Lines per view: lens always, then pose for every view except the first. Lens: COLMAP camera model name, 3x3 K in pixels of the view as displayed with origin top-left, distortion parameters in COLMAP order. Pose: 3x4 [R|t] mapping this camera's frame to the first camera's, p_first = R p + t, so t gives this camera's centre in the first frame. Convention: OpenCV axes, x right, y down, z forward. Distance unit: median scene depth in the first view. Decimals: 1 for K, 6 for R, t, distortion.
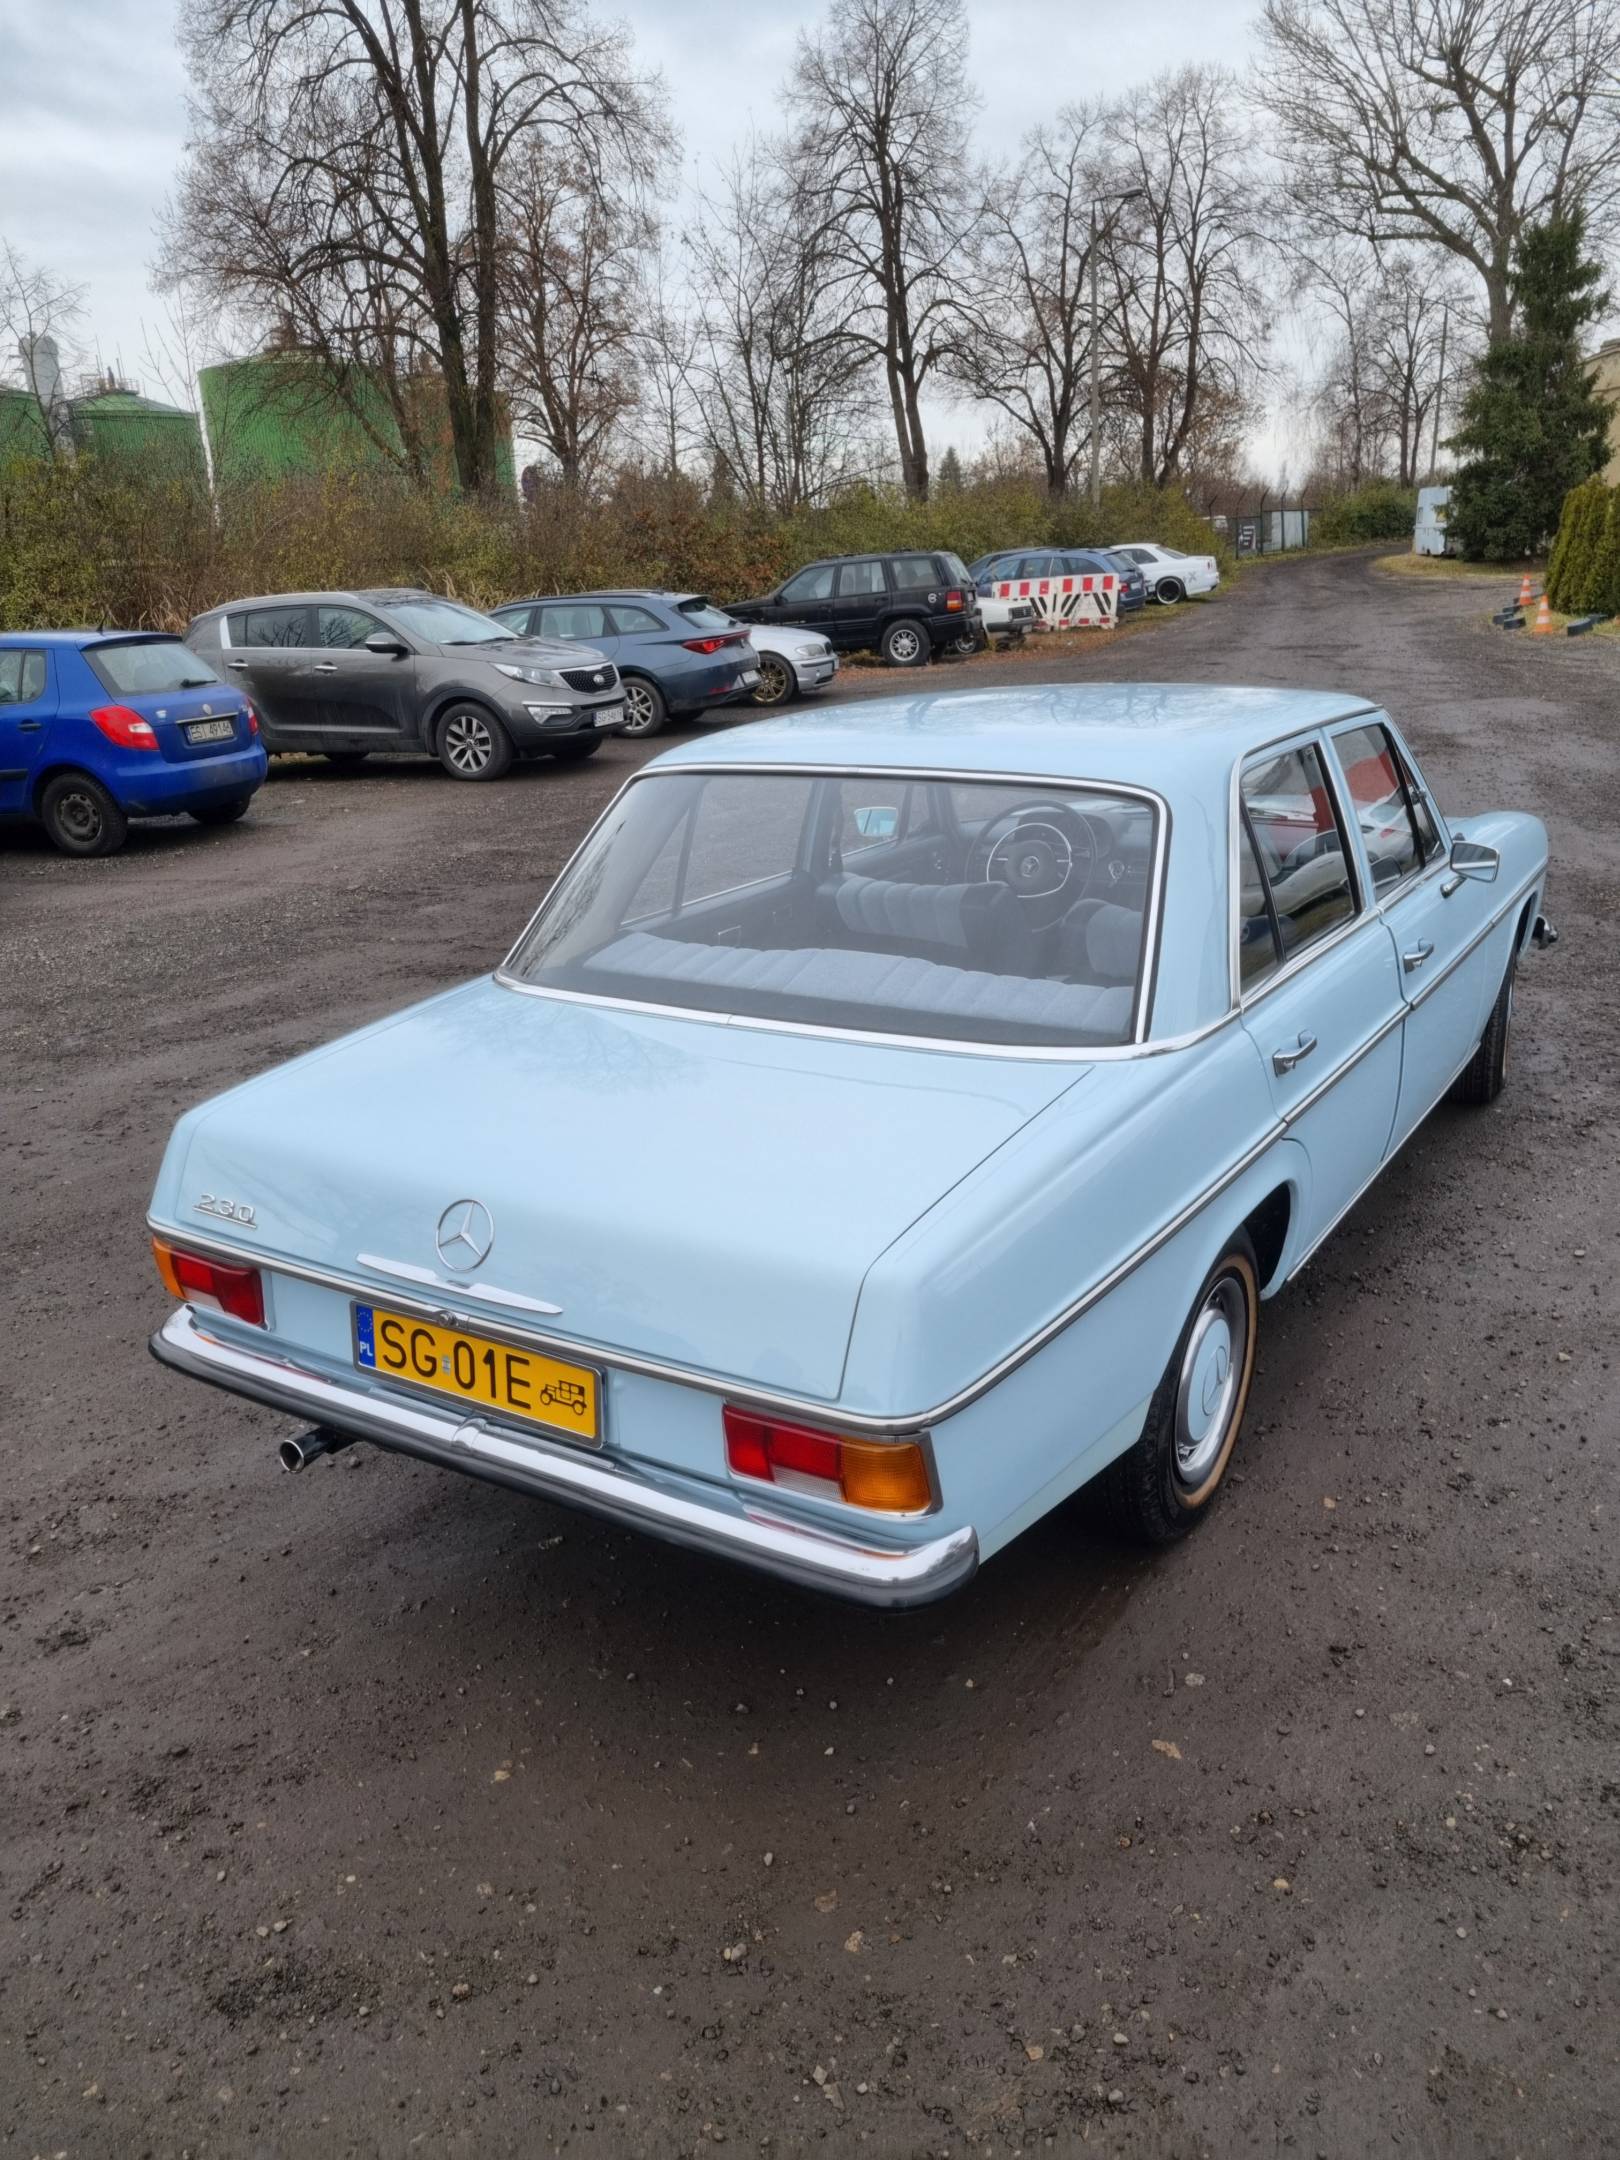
lens RADIAL K [[1608.1, 0, 814.3], [0, 1608.1, 1114.9], [0, 0, 1]] dist [0.060324, -0.036413]
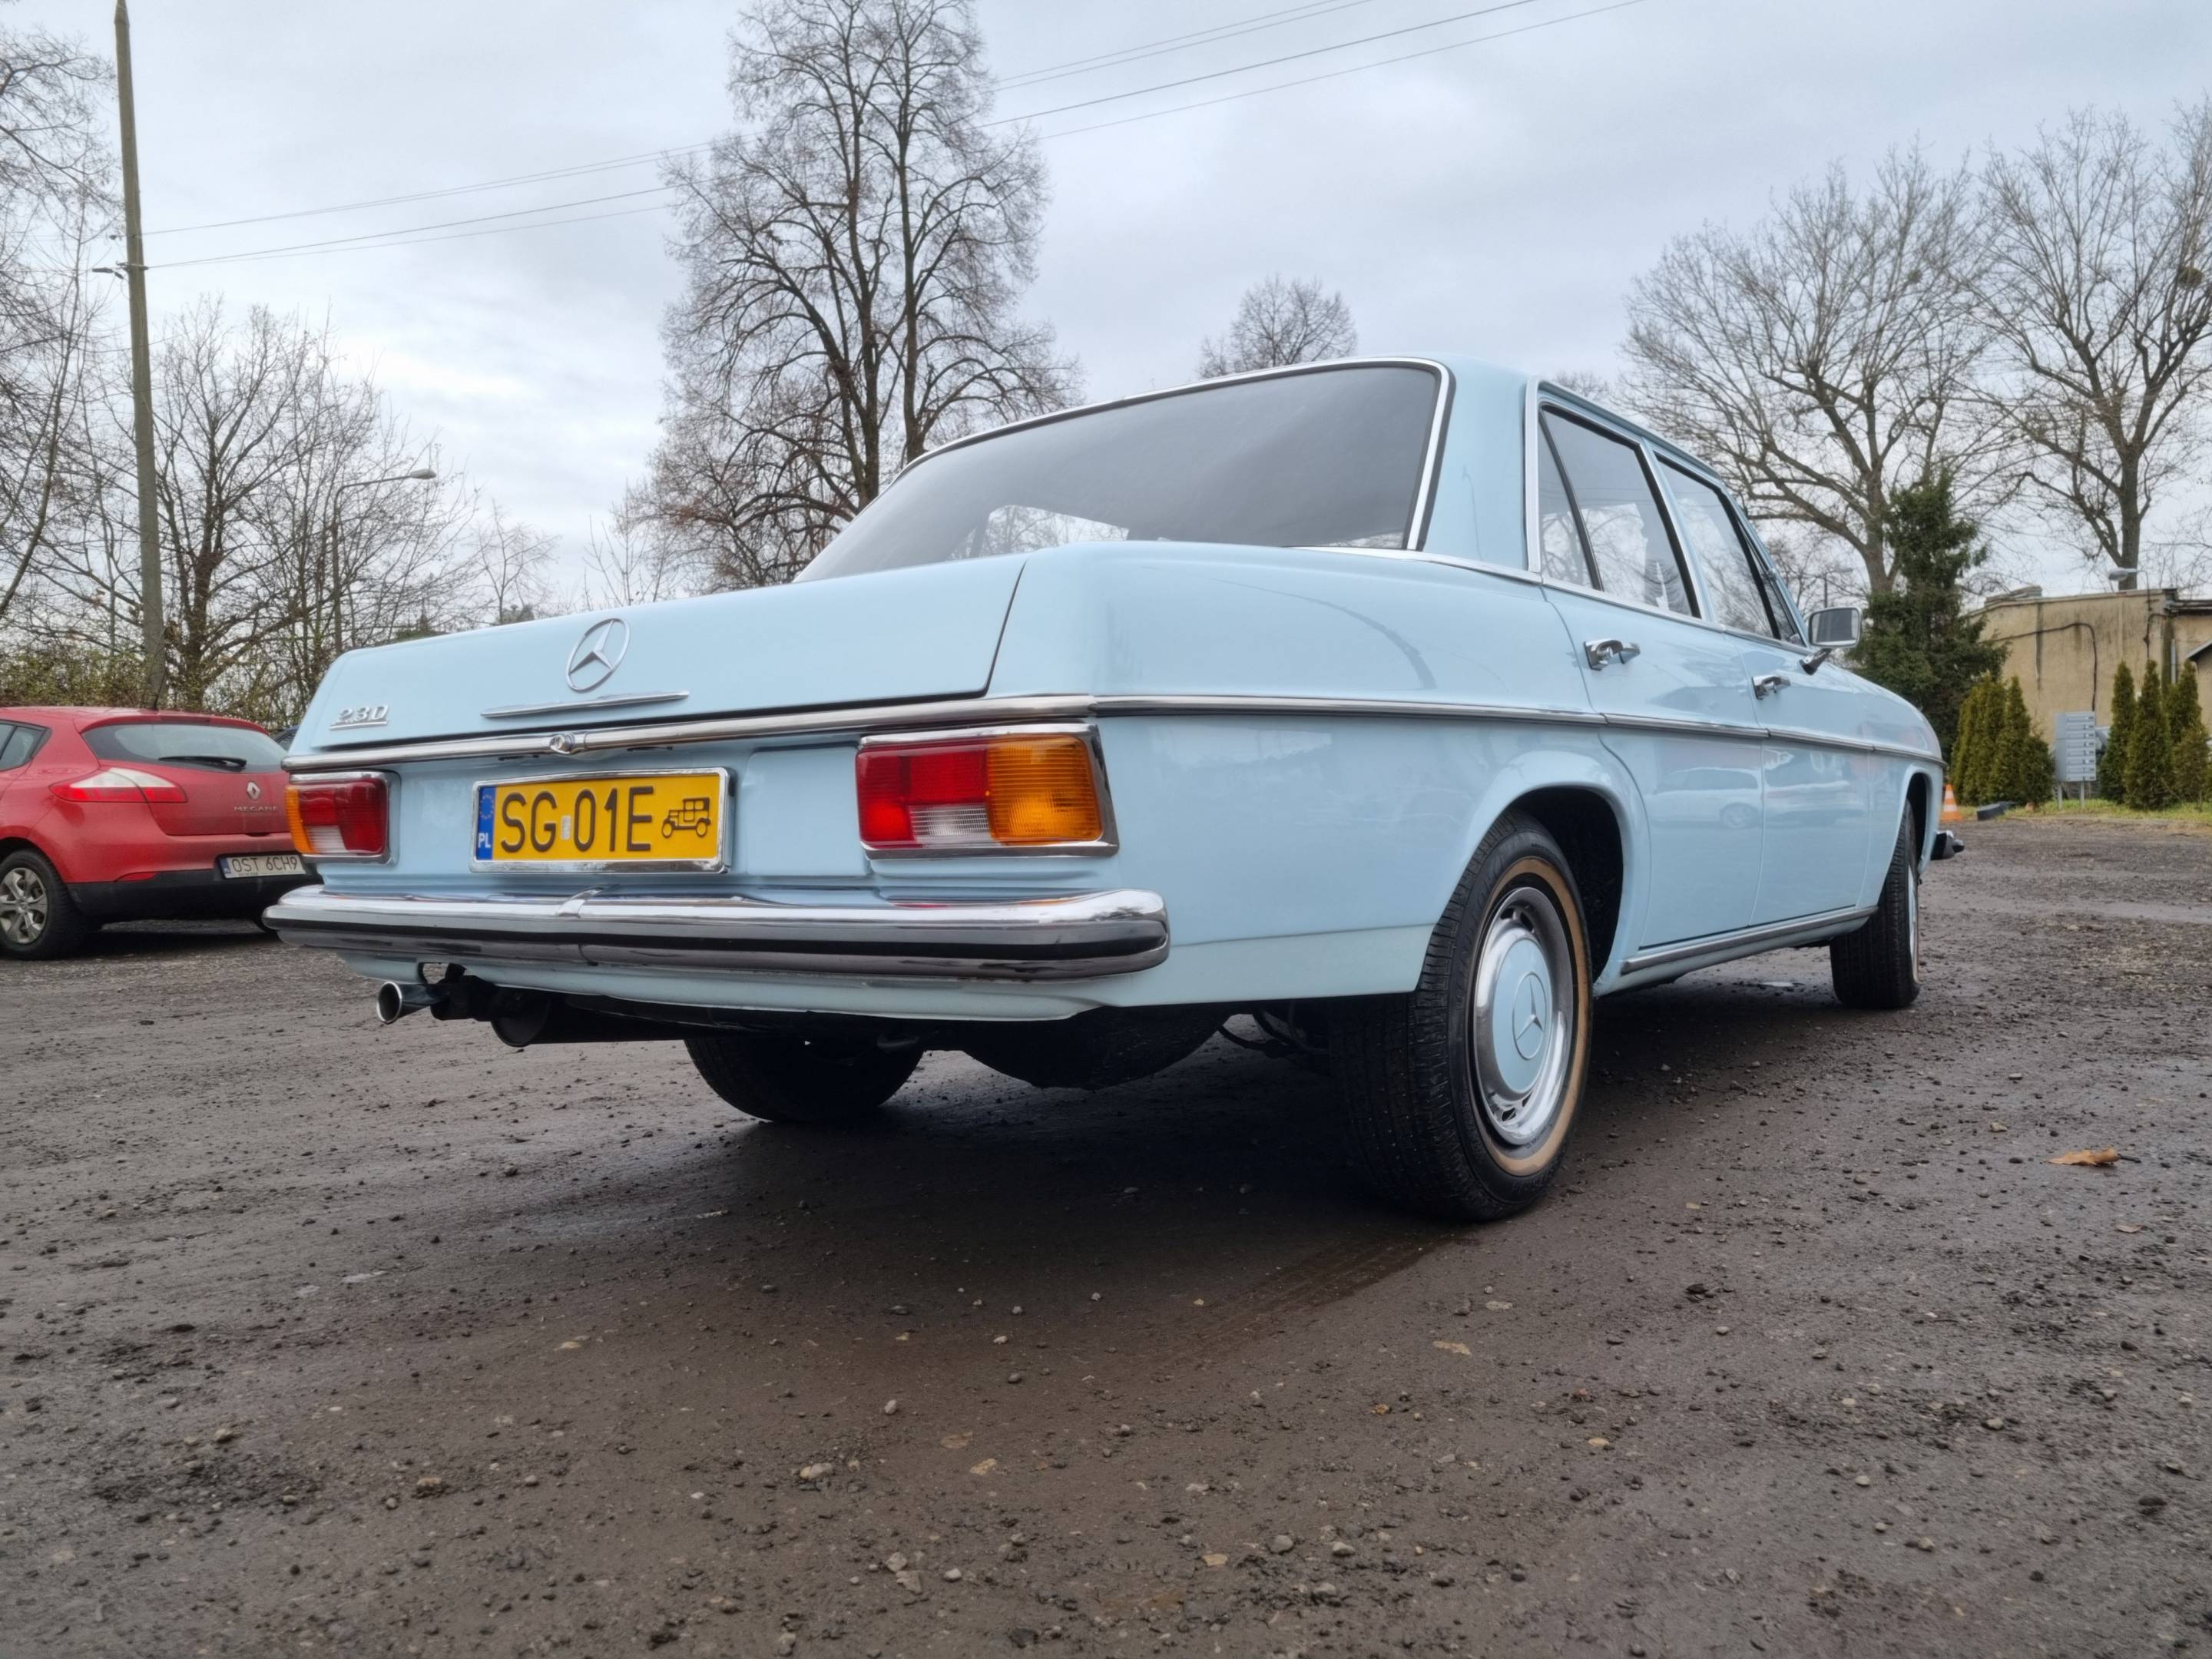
lens RADIAL K [[1646.9, 0, 1079.6], [0, 1646.9, 881.5], [0, 0, 1]] dist [0.060324, -0.036413]
pose [[0.996482, 0.019086, -0.081609, 0.010160], [-0.041523, 0.958248, -0.282908, 0.039180], [0.072802, 0.285302, 0.955669, 0.019943]]
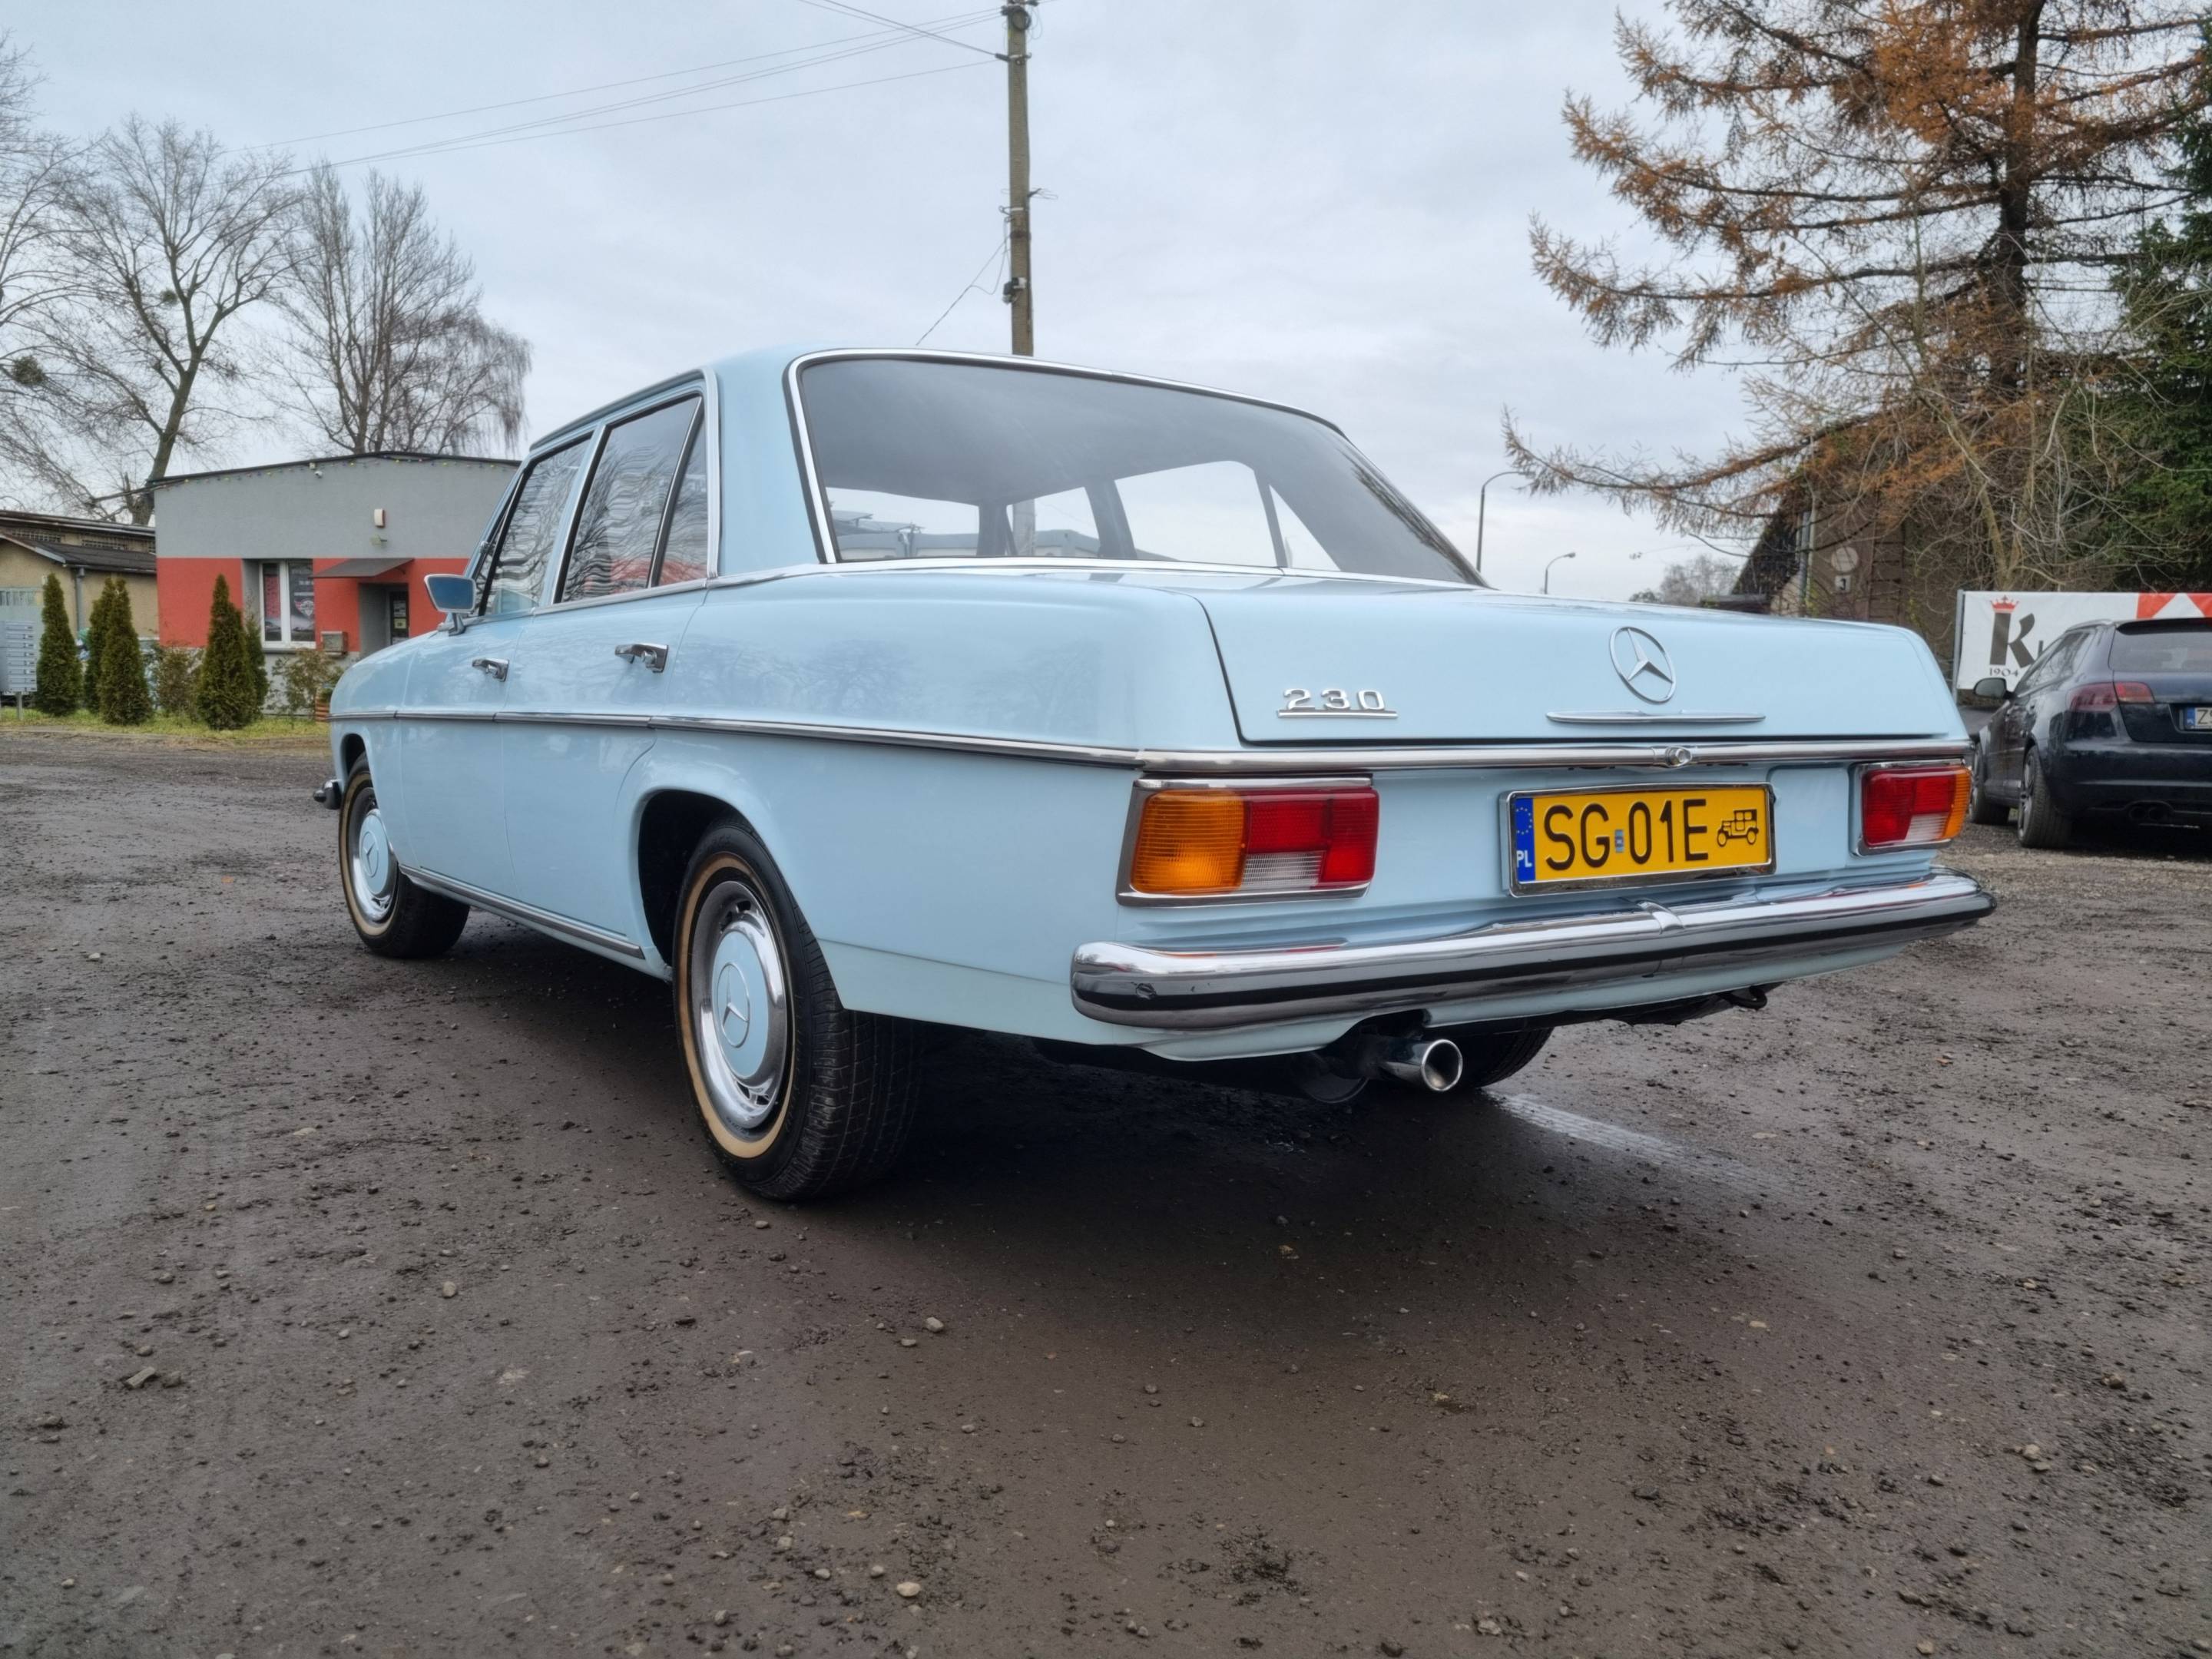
lens RADIAL K [[1646.9, 0, 1060.5], [0, 1646.9, 885.9], [0, 0, 1]] dist [0.060324, -0.036413]
pose [[0.403082, -0.056821, 0.913398, -0.104831], [0.271113, 0.960683, -0.059880, 0.014261], [-0.874084, 0.271770, 0.402639, 0.087169]]
